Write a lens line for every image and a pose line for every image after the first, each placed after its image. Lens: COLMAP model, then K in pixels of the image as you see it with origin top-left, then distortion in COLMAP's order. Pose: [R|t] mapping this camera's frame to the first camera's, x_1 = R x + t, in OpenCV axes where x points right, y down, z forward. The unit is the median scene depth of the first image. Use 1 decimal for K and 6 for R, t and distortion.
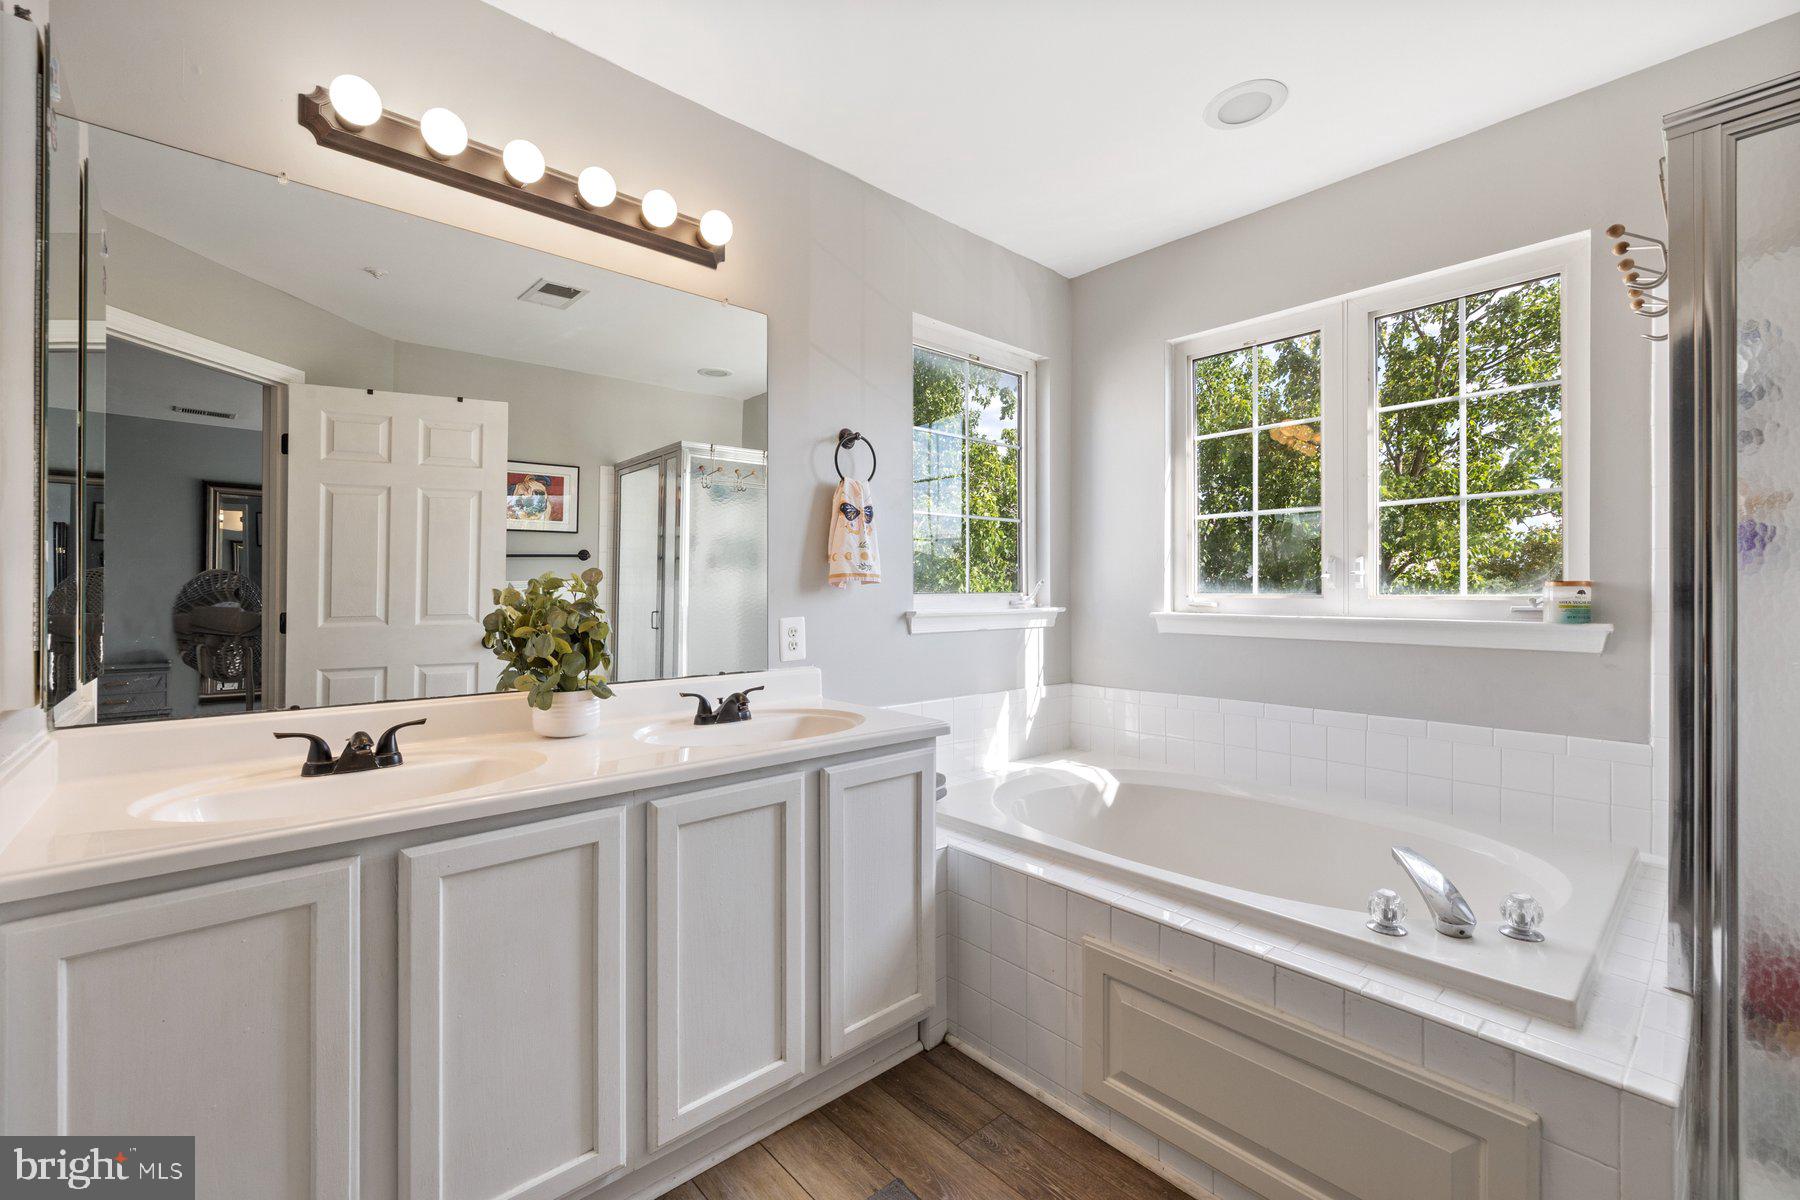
lens RADIAL K [[759.1, 0, 900.0], [0, 759.1, 600.0], [0, 0, 1]] dist [0.002261, -0.000011]
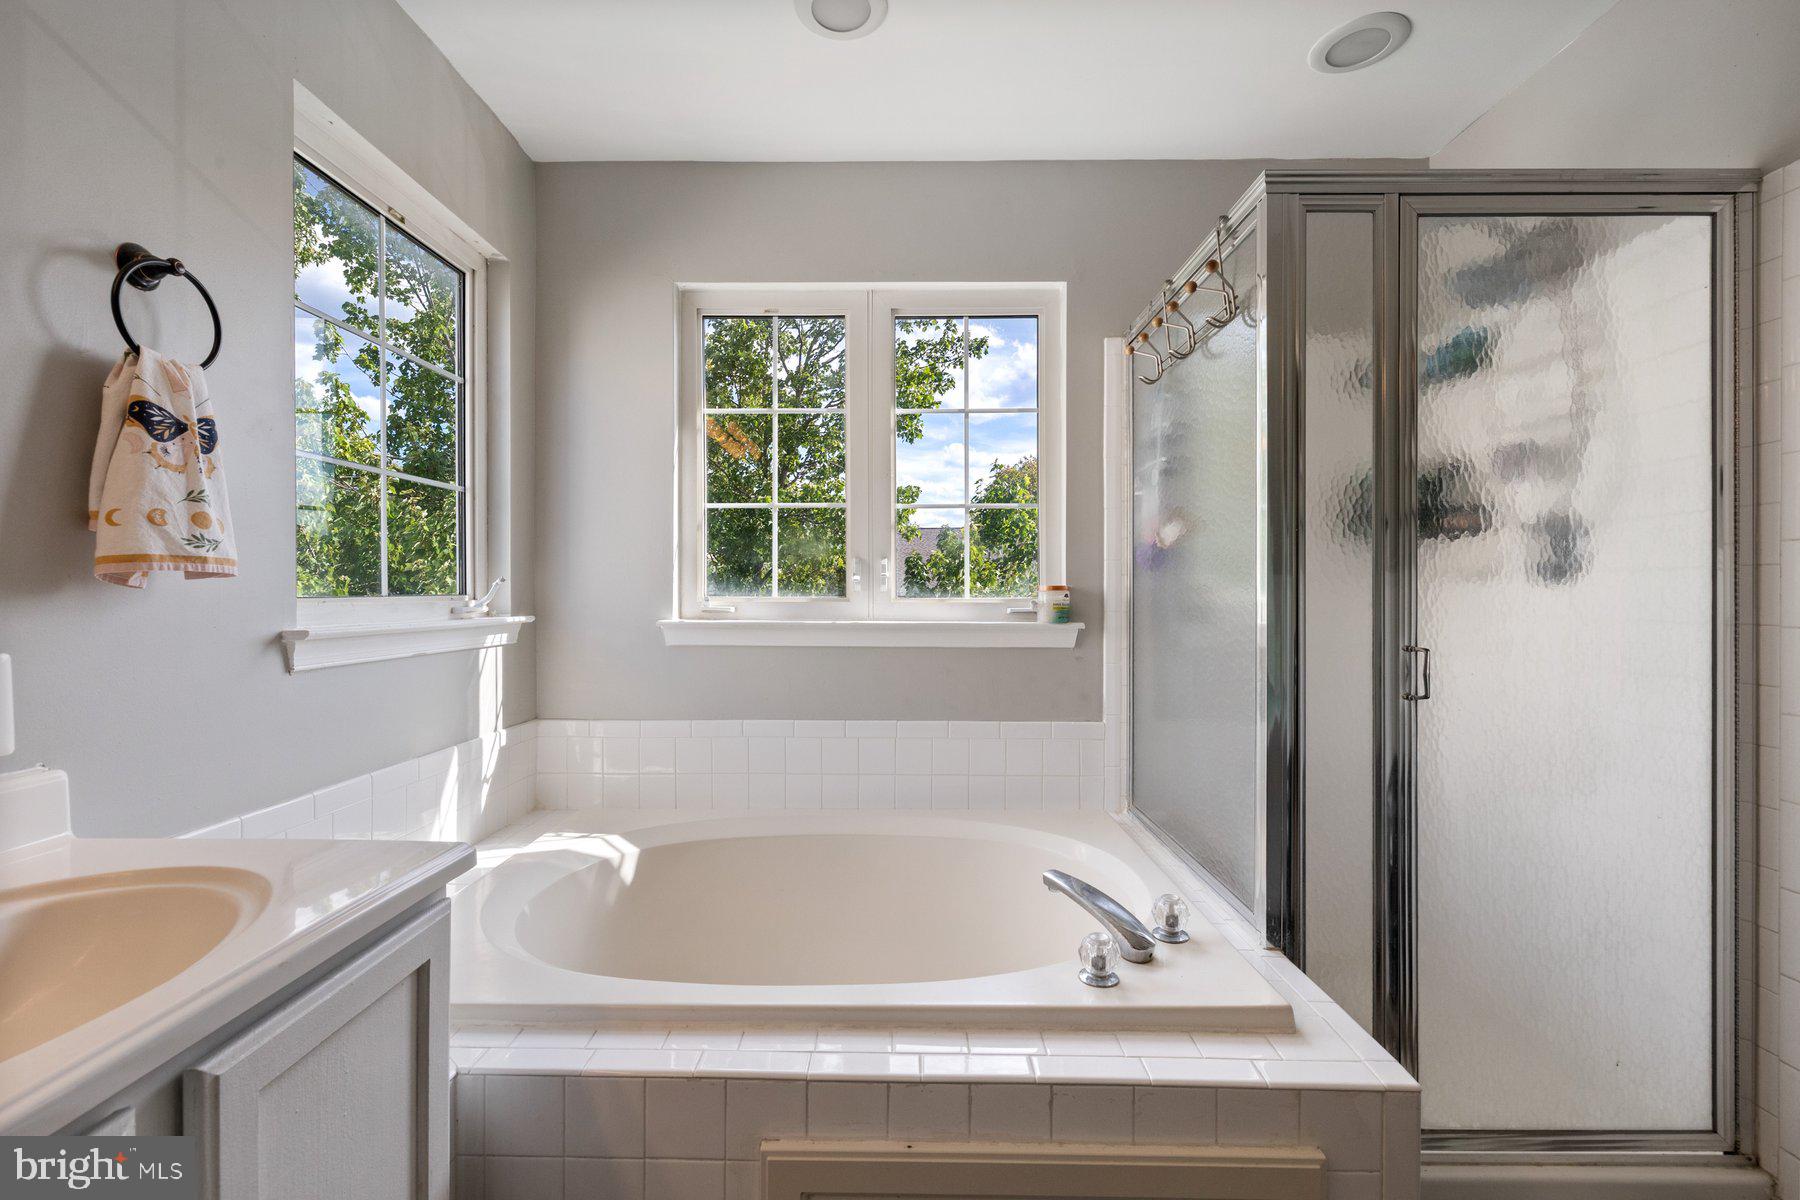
lens RADIAL K [[759.1, 0, 900.0], [0, 759.1, 600.0], [0, 0, 1]] dist [0.002261, -0.000011]
pose [[0.680205, -0.004676, 0.733007, -0.095991], [0.005784, 0.999983, 0.001012, -0.005189], [-0.732999, 0.003552, 0.680221, 0.339849]]
